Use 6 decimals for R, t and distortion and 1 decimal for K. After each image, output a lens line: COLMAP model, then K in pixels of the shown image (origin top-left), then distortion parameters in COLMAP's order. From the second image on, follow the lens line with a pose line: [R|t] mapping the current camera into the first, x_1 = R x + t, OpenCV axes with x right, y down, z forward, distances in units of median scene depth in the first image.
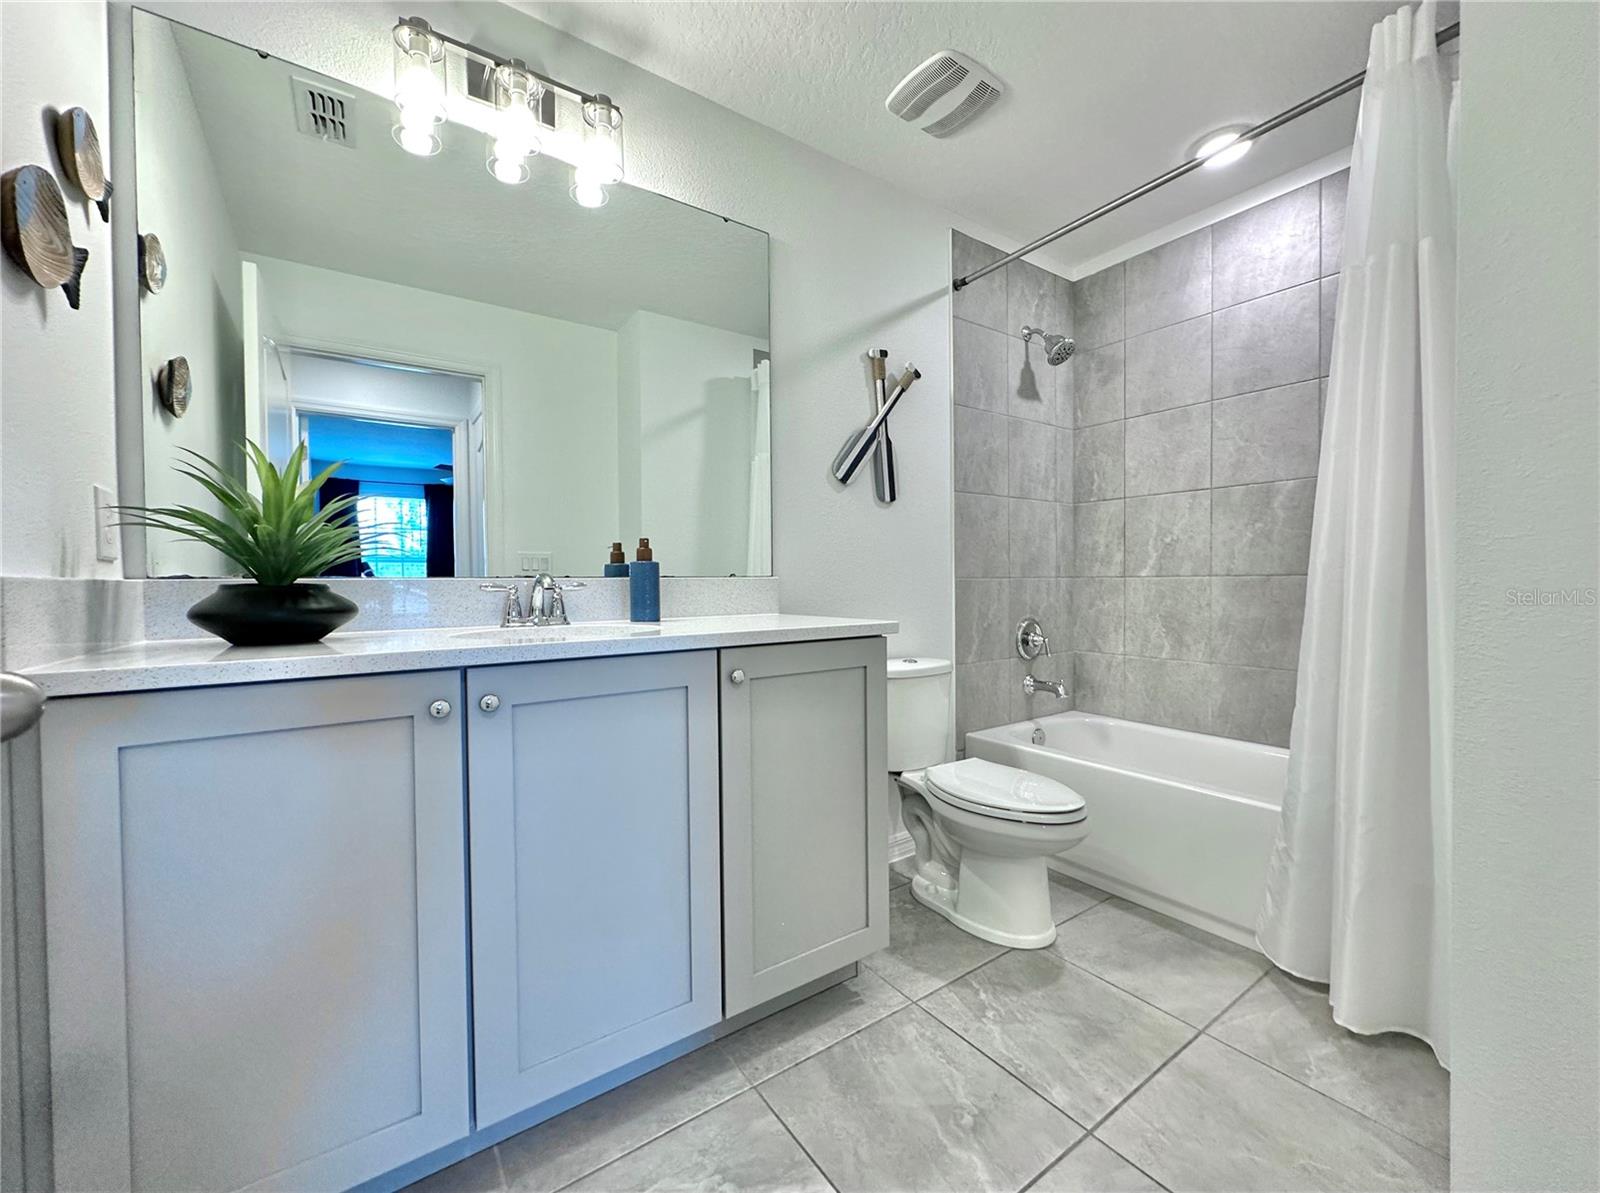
lens RADIAL K [[643.9, 0, 799.3], [0, 643.9, 597.6], [0, 0, 1]] dist [-0.000500, -0.000543]
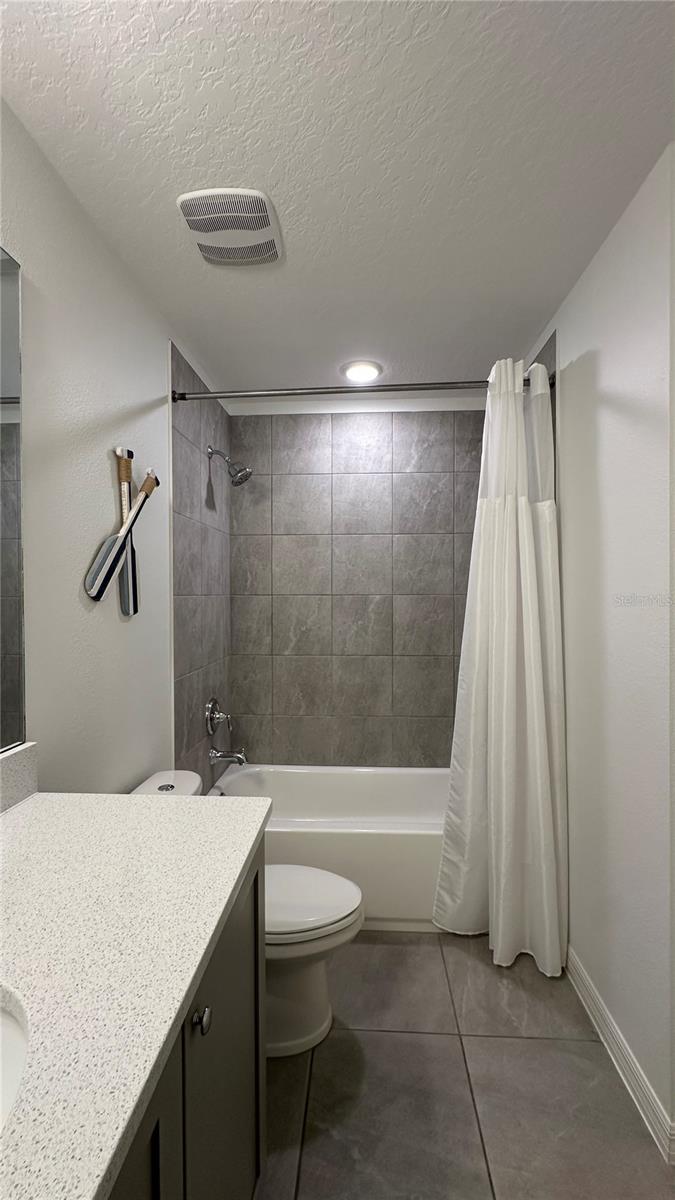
lens RADIAL K [[484.1, 0, 336.8], [0, 484.1, 601.2], [0, 0, 1]] dist [-0.001353, -0.000198]
pose [[0.622615, -0.003049, 0.782522, -0.198245], [0.015196, 0.999851, -0.008195, -0.143604], [-0.782380, 0.016994, 0.622569, 0.310350]]
